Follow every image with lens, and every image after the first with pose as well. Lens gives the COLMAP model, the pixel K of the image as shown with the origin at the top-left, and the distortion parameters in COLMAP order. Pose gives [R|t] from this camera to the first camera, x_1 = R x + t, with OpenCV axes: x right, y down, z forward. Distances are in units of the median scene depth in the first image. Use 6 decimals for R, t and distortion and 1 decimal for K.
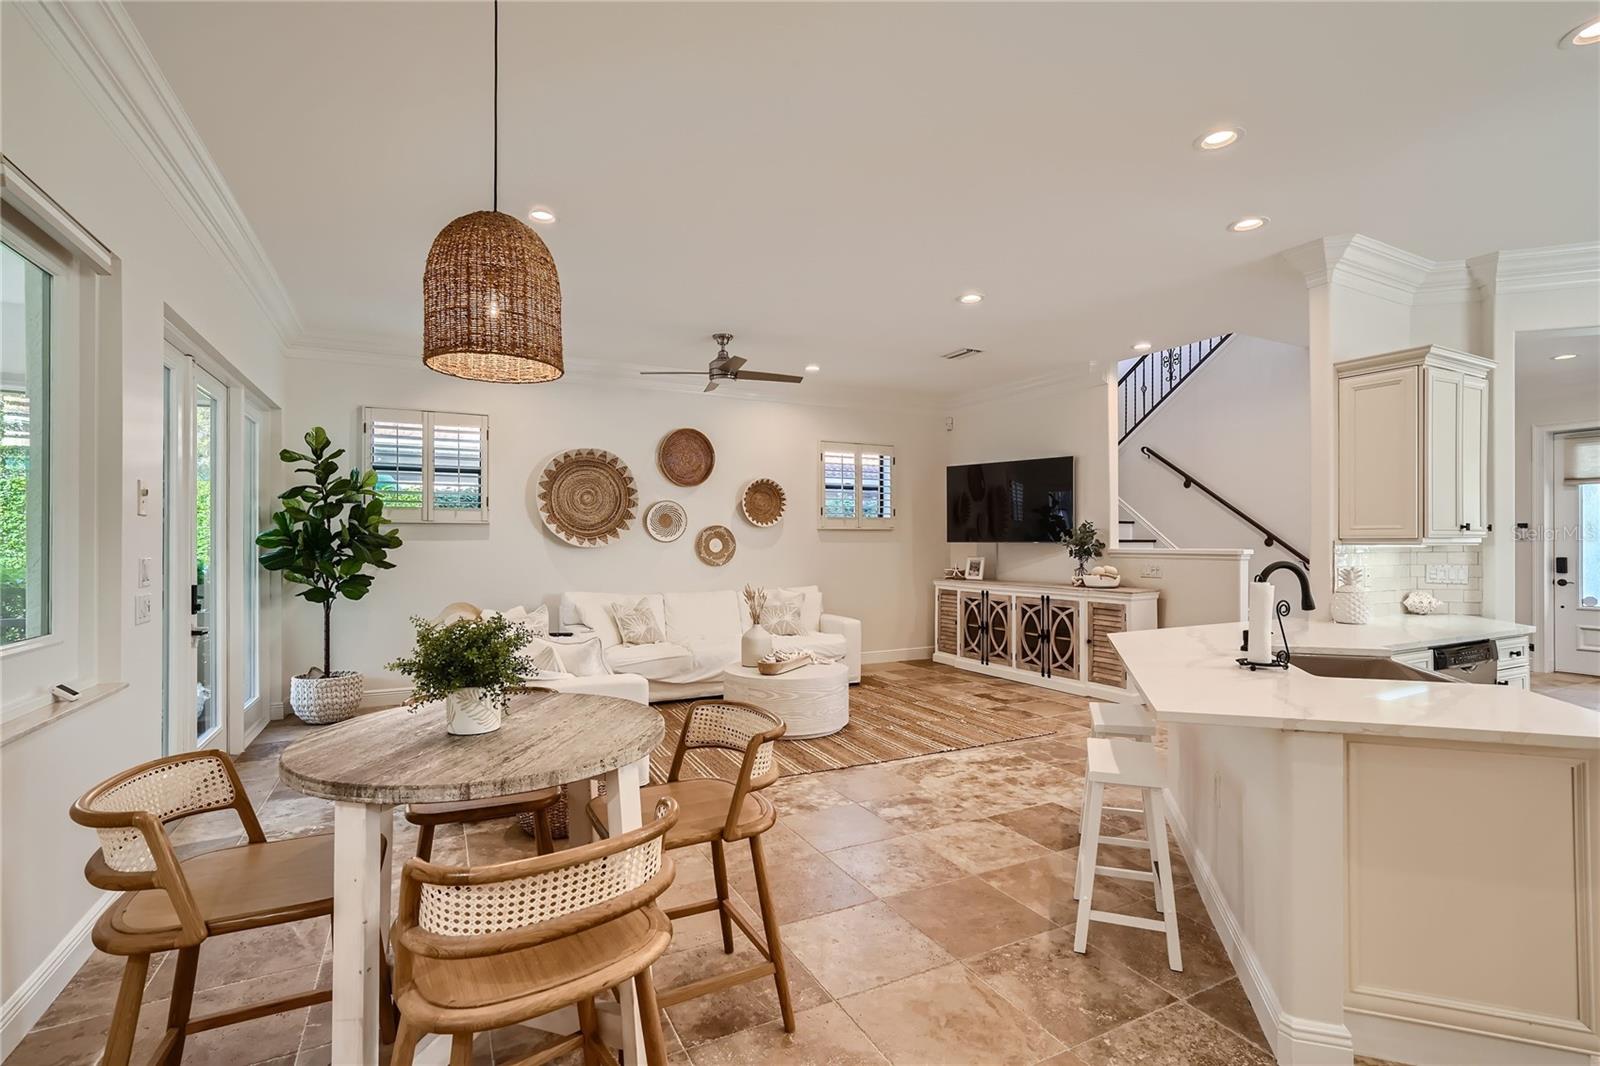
lens RADIAL K [[732.8, 0, 793.7], [0, 732.8, 530.4], [0, 0, 1]] dist [-0.000381, 0.004120]
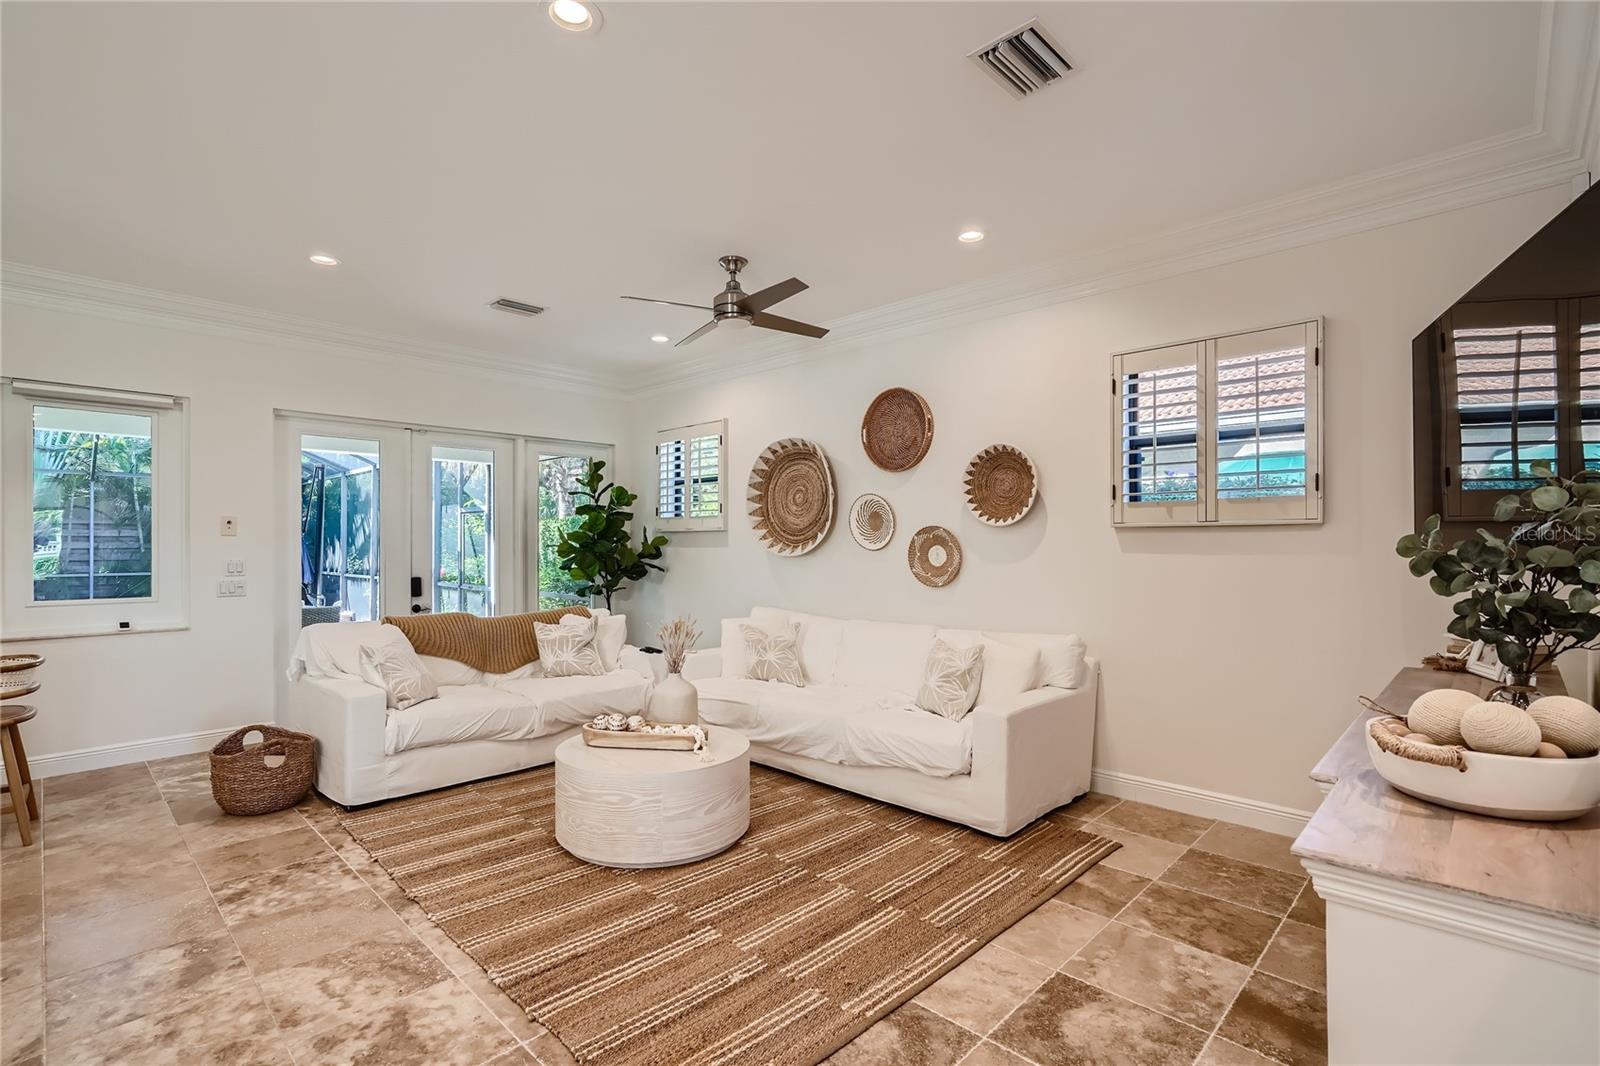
lens RADIAL K [[732.8, 0, 803.3], [0, 732.8, 547.2], [0, 0, 1]] dist [-0.000381, 0.004120]
pose [[0.328401, 0.005706, -0.944521, 0.556022], [0.014483, 0.999834, 0.011075, 0.004126], [0.944427, -0.017316, 0.328264, 0.772966]]
